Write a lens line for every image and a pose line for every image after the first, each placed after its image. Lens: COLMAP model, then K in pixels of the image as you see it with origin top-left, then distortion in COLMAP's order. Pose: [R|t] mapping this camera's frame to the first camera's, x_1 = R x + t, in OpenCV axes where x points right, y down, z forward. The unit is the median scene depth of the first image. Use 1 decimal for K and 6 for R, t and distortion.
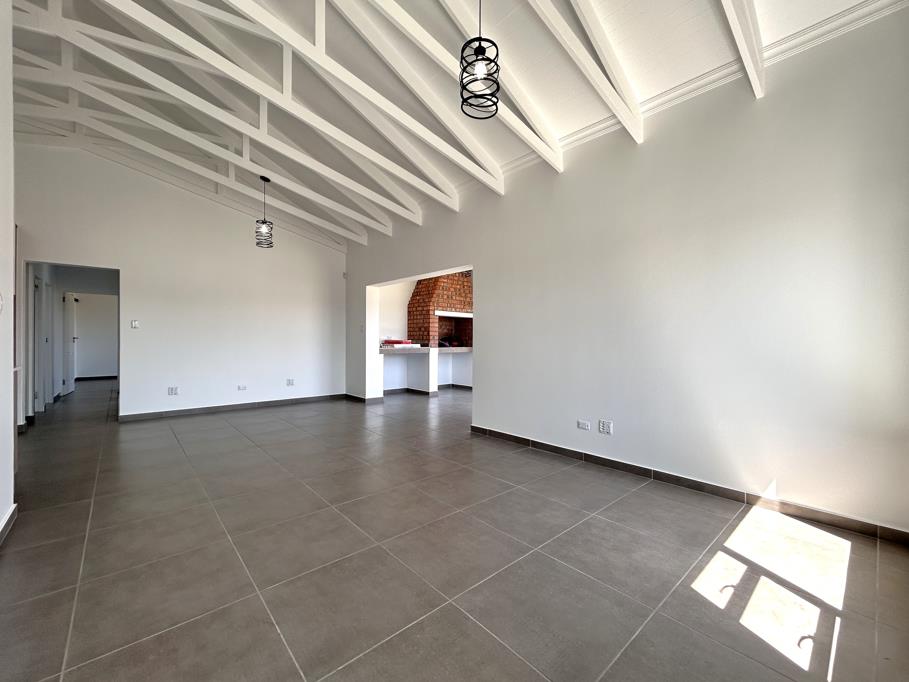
lens RADIAL K [[378.6, 0, 454.5], [0, 378.6, 341.0], [0, 0, 1]] dist [0.000622, 0.000017]
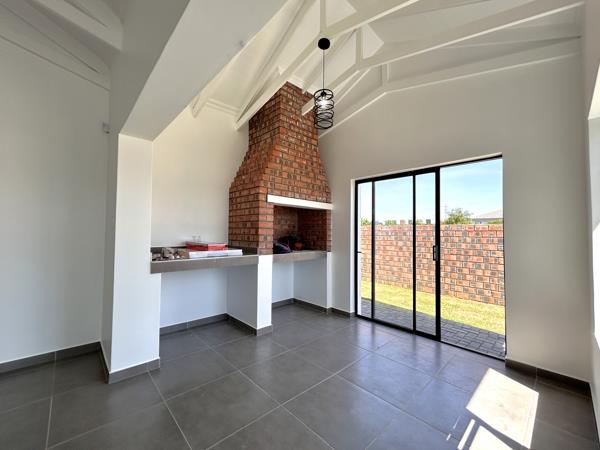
lens RADIAL K [[249.9, 0, 300.0], [0, 249.9, 225.0], [0, 0, 1]] dist [0.000622, 0.000017]
pose [[0.999677, 0.006294, 0.024642, -0.008600], [-0.005444, 0.999392, -0.034433, -0.016926], [-0.024844, 0.034288, 0.999103, 0.579951]]
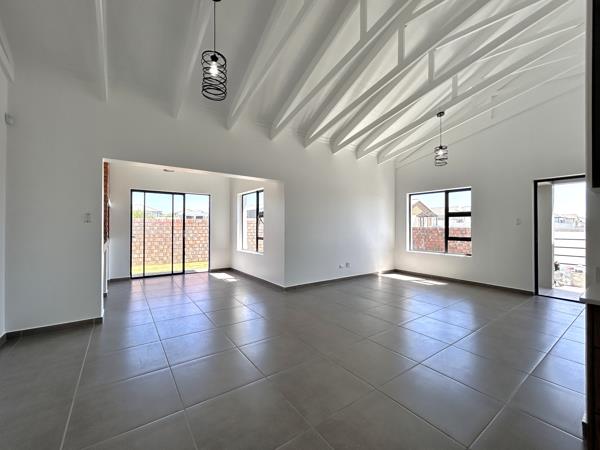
lens RADIAL K [[249.9, 0, 300.0], [0, 249.9, 225.0], [0, 0, 1]] dist [0.000622, 0.000017]
pose [[0.112447, -0.000543, 0.993658, -0.559199], [0.003248, 0.999995, 0.000179, -0.014681], [-0.993652, 0.003207, 0.112448, 0.488526]]
